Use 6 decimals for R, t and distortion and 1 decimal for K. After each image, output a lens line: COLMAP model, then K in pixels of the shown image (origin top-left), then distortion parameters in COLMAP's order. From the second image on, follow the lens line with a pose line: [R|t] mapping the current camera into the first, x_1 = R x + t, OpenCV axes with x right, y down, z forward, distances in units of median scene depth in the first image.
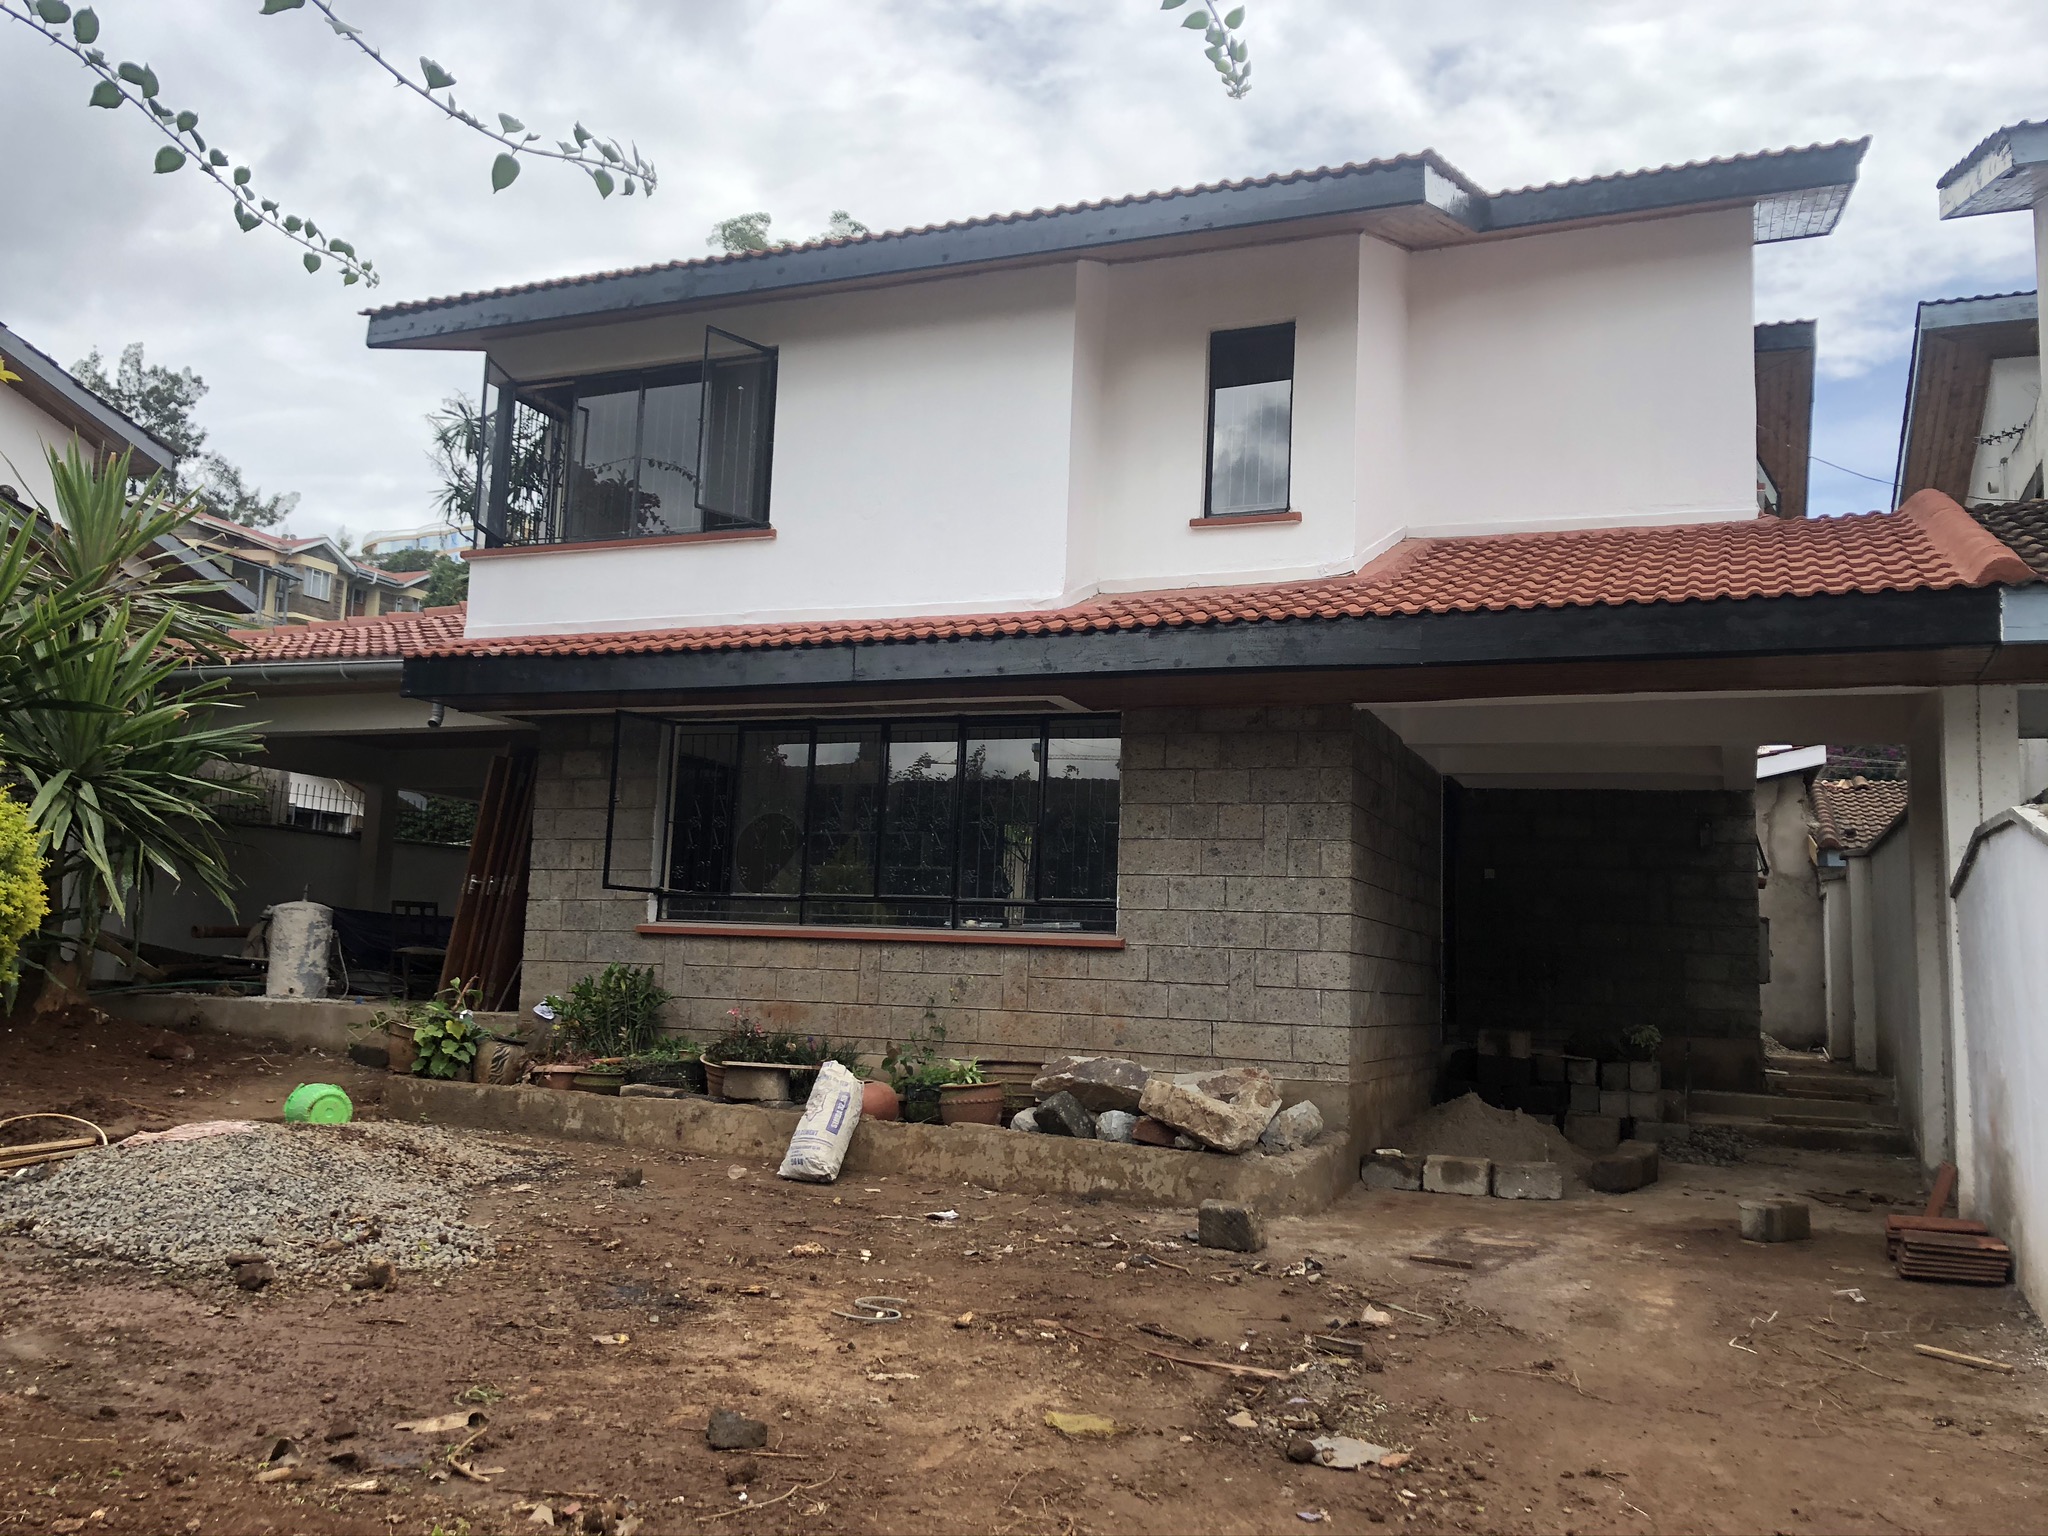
lens RADIAL K [[1673.9, 0, 1023.4], [0, 1673.9, 756.6], [0, 0, 1]] dist [0.040688, -0.004949]
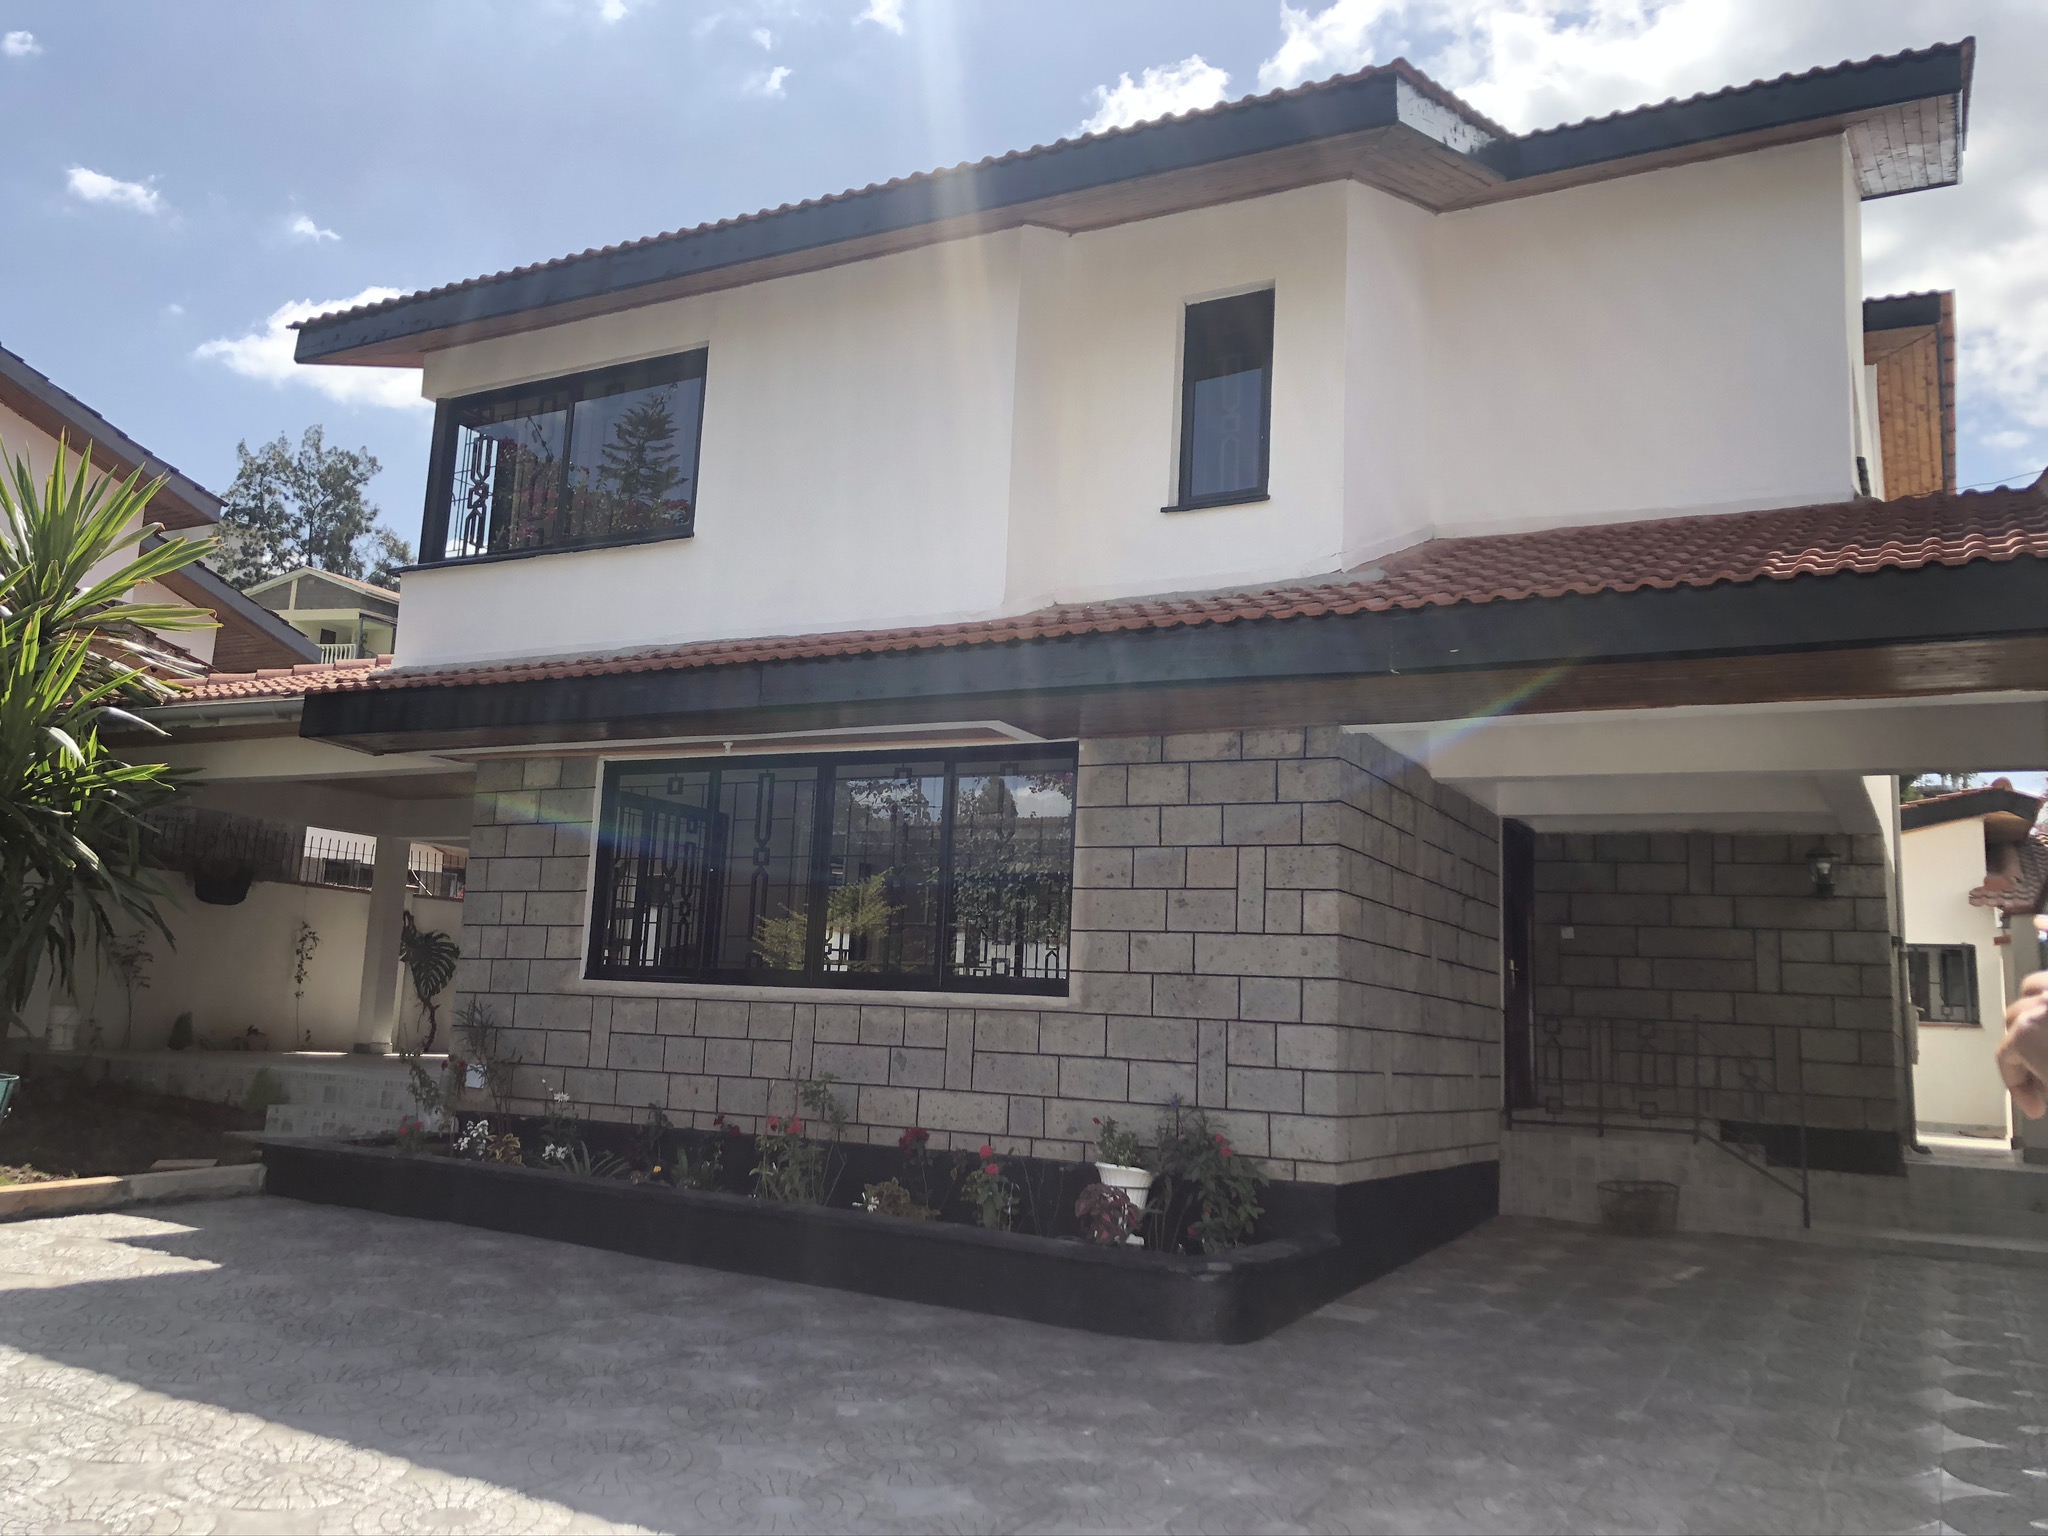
lens RADIAL K [[1697.9, 0, 985.4], [0, 1697.9, 742.4], [0, 0, 1]] dist [0.036429, -0.006600]
pose [[0.994011, -0.009862, -0.108836, 0.100045], [0.005155, 0.999042, -0.043447, 0.011195], [0.109160, 0.042625, 0.993110, 0.120190]]
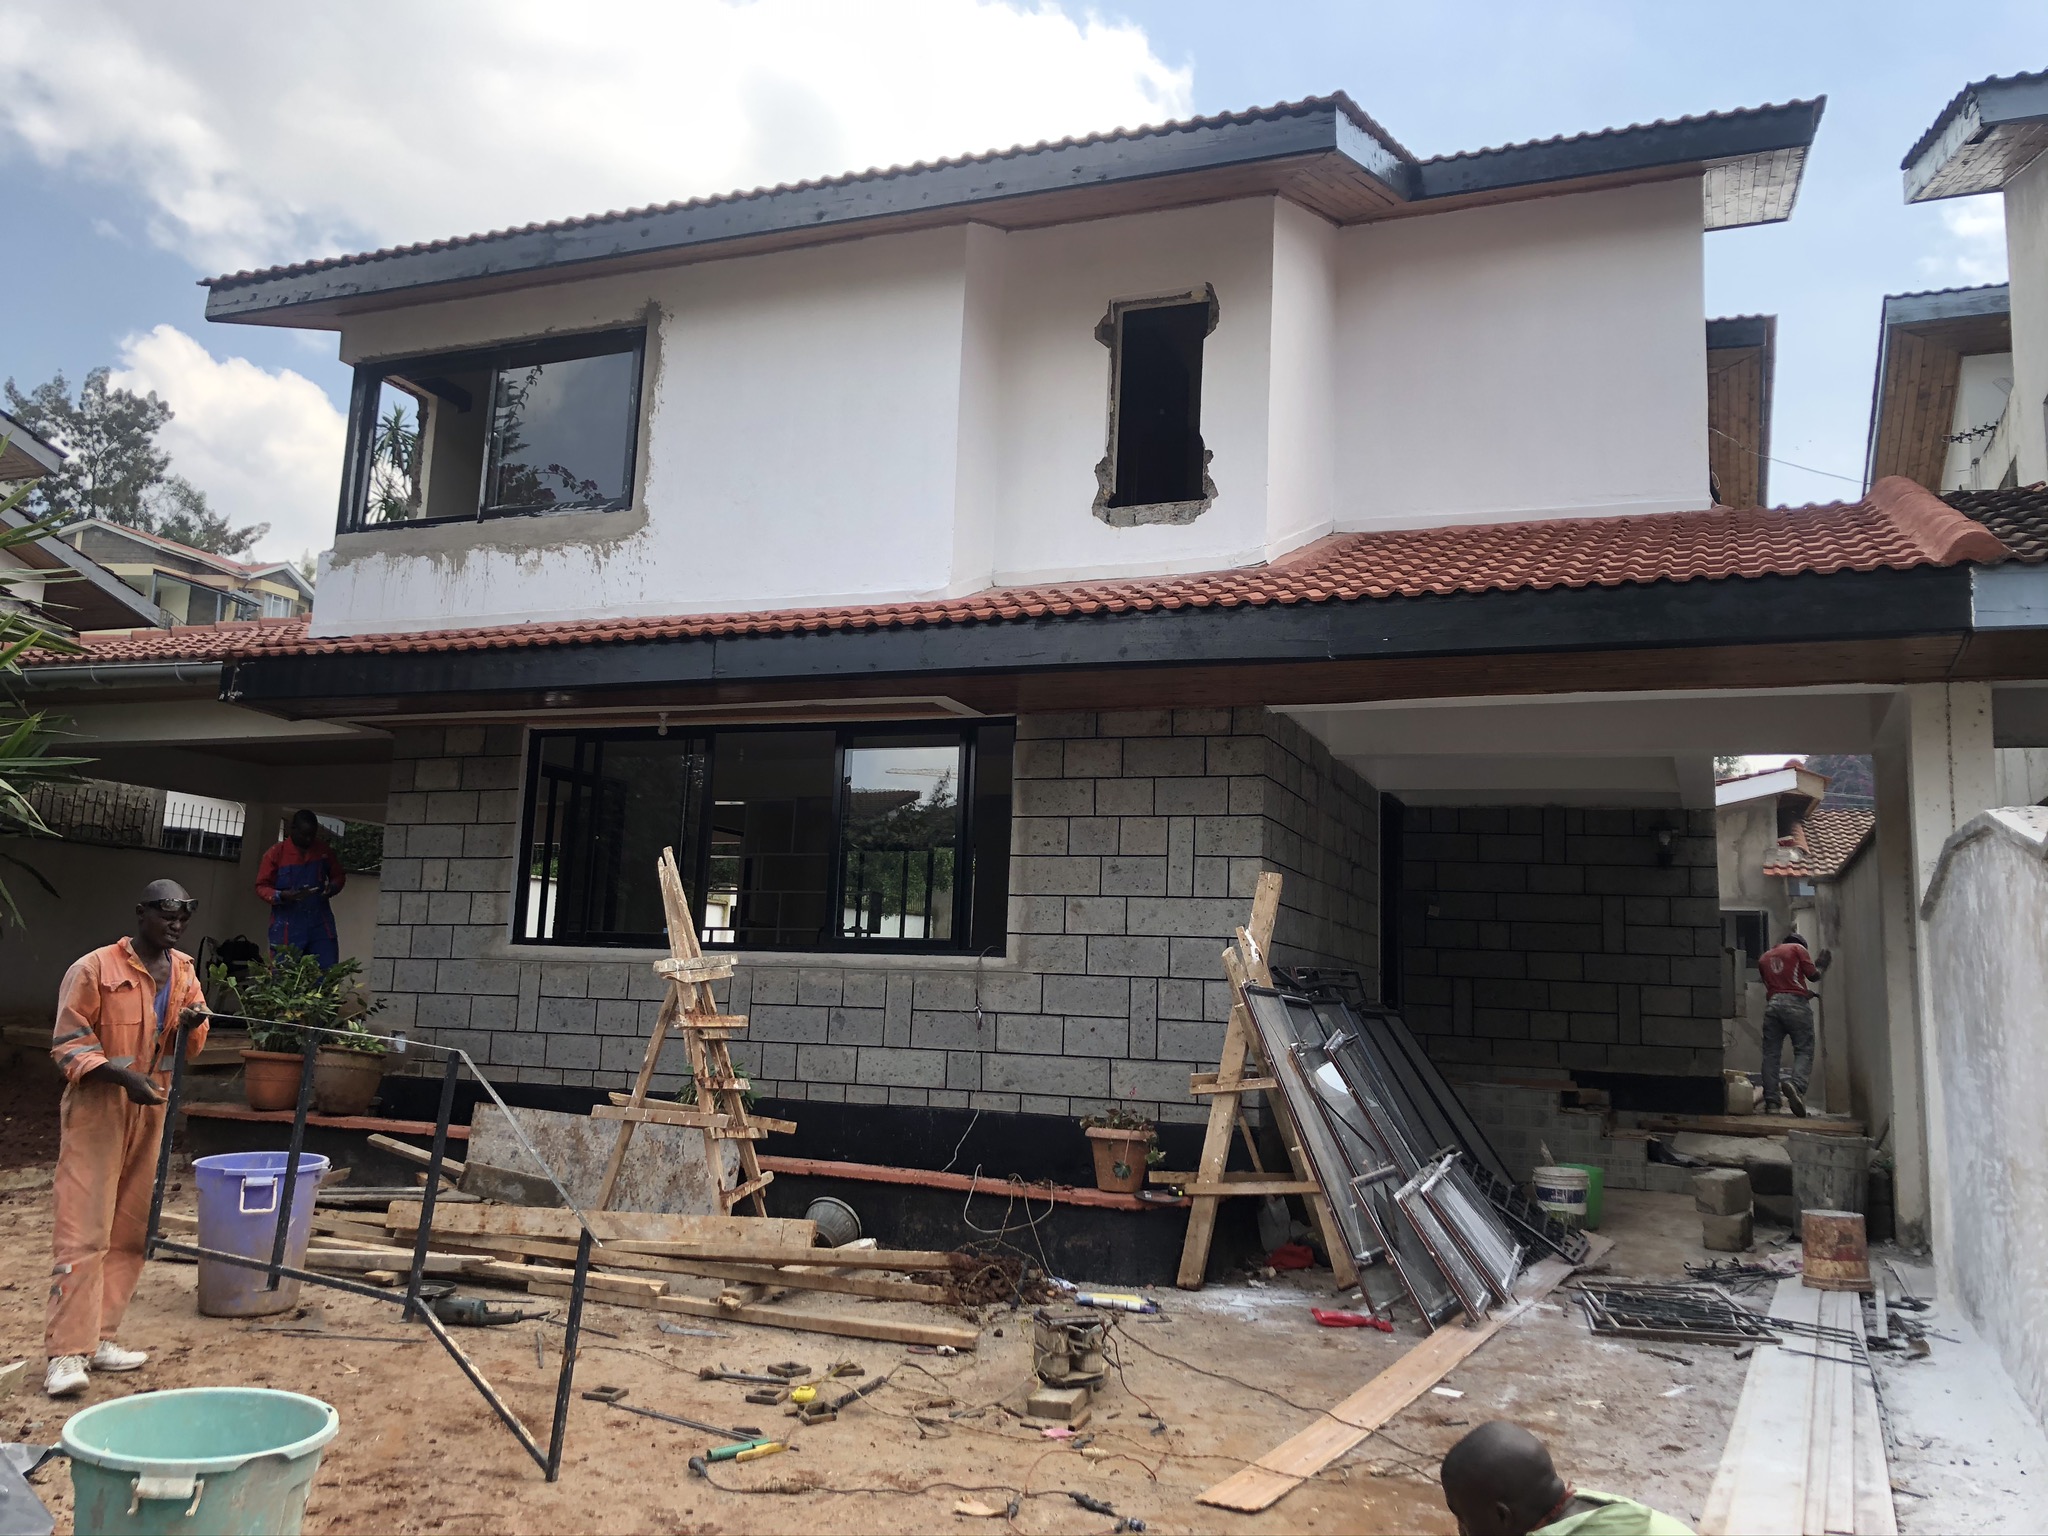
lens RADIAL K [[1687.0, 0, 1019.7], [0, 1687.0, 742.0], [0, 0, 1]] dist [0.046692, -0.007895]
pose [[0.999925, 0.003261, 0.011770, 0.047148], [-0.002934, 0.999613, -0.027678, 0.012050], [-0.011856, 0.027642, 0.999548, 0.078723]]
